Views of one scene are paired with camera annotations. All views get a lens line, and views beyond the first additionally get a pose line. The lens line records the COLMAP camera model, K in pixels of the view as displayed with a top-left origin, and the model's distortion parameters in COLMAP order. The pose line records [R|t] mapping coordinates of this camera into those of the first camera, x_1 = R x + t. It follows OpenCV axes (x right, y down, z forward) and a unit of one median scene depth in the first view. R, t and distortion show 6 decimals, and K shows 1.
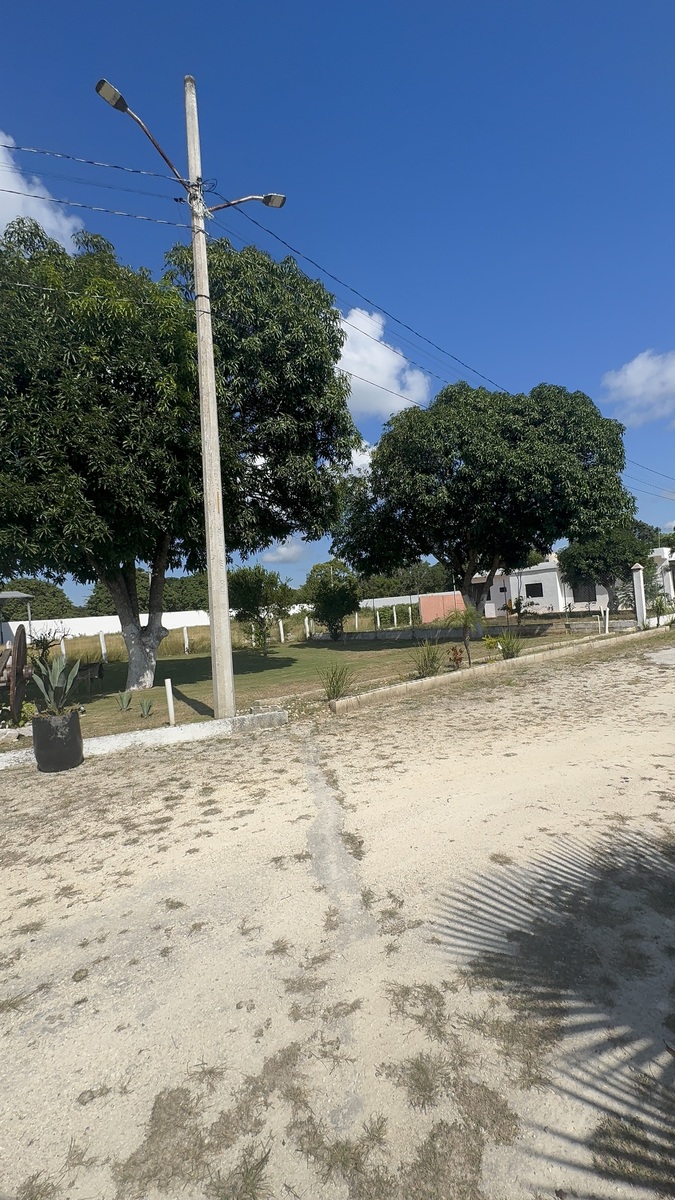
lens RADIAL K [[534.1, 0, 344.5], [0, 534.1, 599.3], [0, 0, 1]] dist [0.000139, 0.016121]
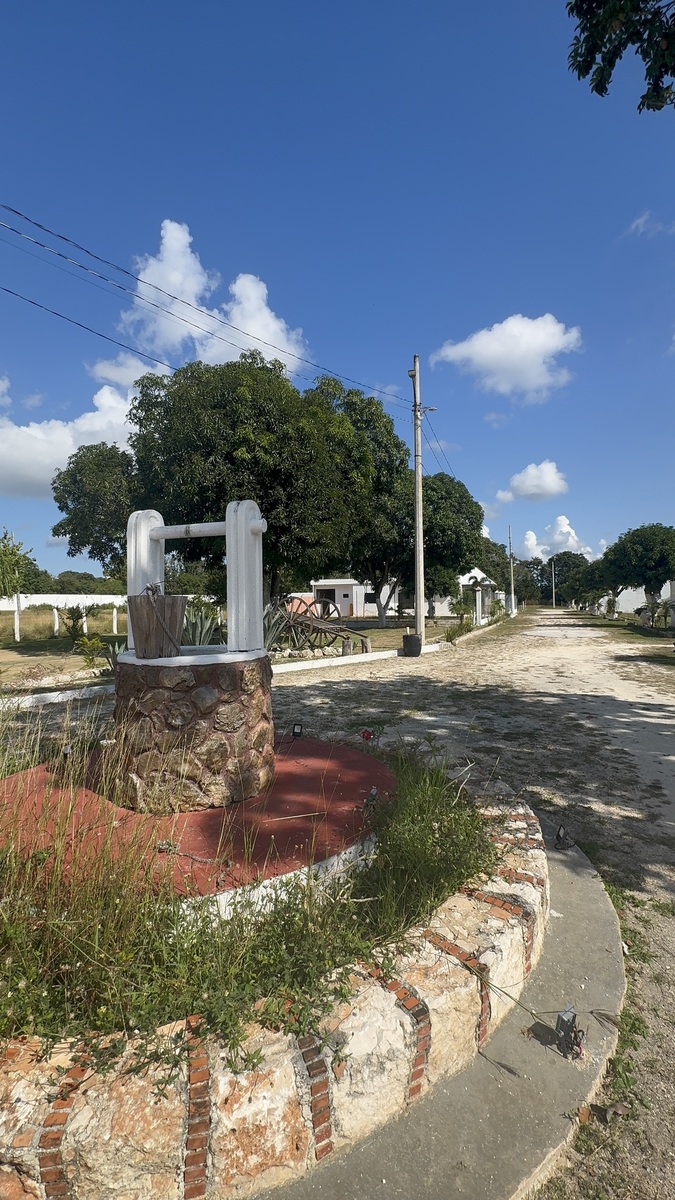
lens RADIAL K [[533.4, 0, 342.7], [0, 533.4, 600.9], [0, 0, 1]] dist [0.010055, 0.000621]
pose [[0.897681, 0.067908, 0.435382, -0.500434], [-0.067085, 0.997598, -0.017280, 0.030528], [-0.435509, -0.013696, 0.900080, -0.291461]]
